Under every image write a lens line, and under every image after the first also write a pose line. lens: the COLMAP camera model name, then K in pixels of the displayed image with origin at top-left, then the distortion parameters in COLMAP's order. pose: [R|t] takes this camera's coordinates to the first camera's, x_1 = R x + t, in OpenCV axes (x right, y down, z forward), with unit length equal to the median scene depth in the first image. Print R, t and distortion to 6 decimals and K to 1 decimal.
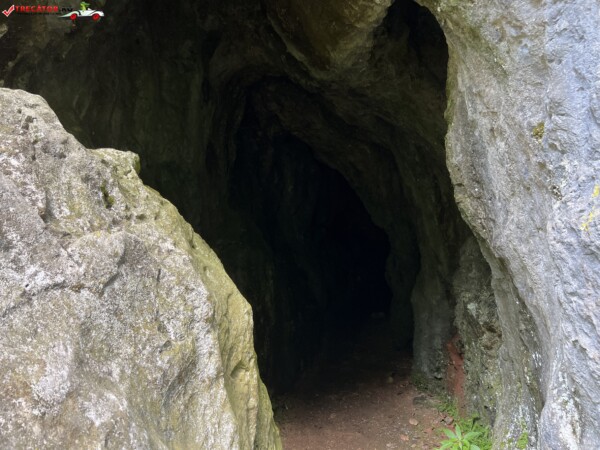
lens RADIAL K [[454.0, 0, 297.9], [0, 454.0, 229.3], [0, 0, 1]] dist [0.027030, -0.032390]
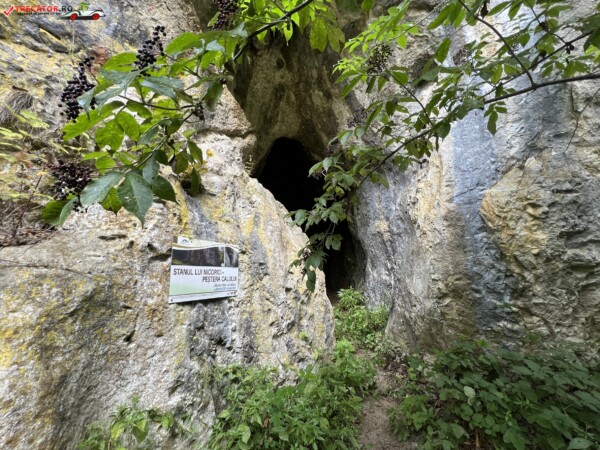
lens RADIAL K [[239.9, 0, 299.5], [0, 239.9, 226.4], [0, 0, 1]] dist [-0.007282, -0.000069]
pose [[0.978601, 0.064803, 0.195296, -0.576483], [-0.045147, 0.993607, -0.103475, 0.181828], [-0.200753, 0.092443, 0.975271, -1.162290]]
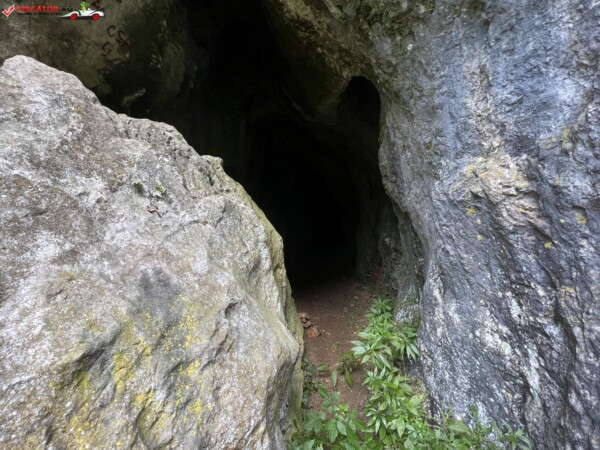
lens RADIAL K [[239.9, 0, 300.5], [0, 239.9, 227.7], [0, 0, 1]] dist [-0.007282, -0.000069]
pose [[0.999199, -0.011985, 0.038175, -0.052661], [0.008534, 0.995968, 0.089302, 0.029793], [-0.039092, -0.088905, 0.995273, -0.032472]]
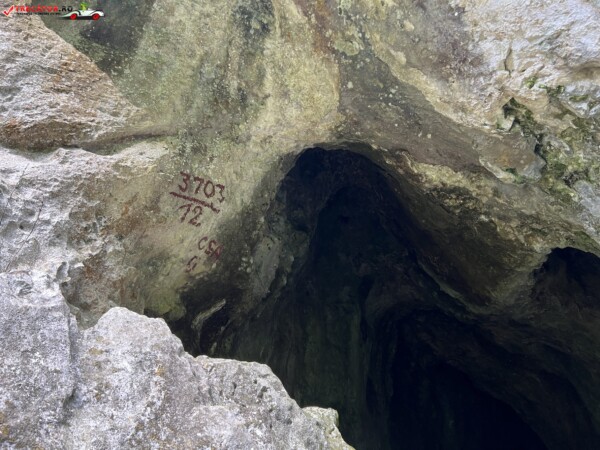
lens RADIAL K [[454.0, 0, 302.0], [0, 454.0, 224.5], [0, 0, 1]] dist [0.027030, -0.032390]
pose [[0.962703, -0.119226, -0.242875, -0.094872], [-0.007629, 0.885354, -0.464855, -0.042982], [0.270453, 0.449371, 0.851423, -0.110097]]
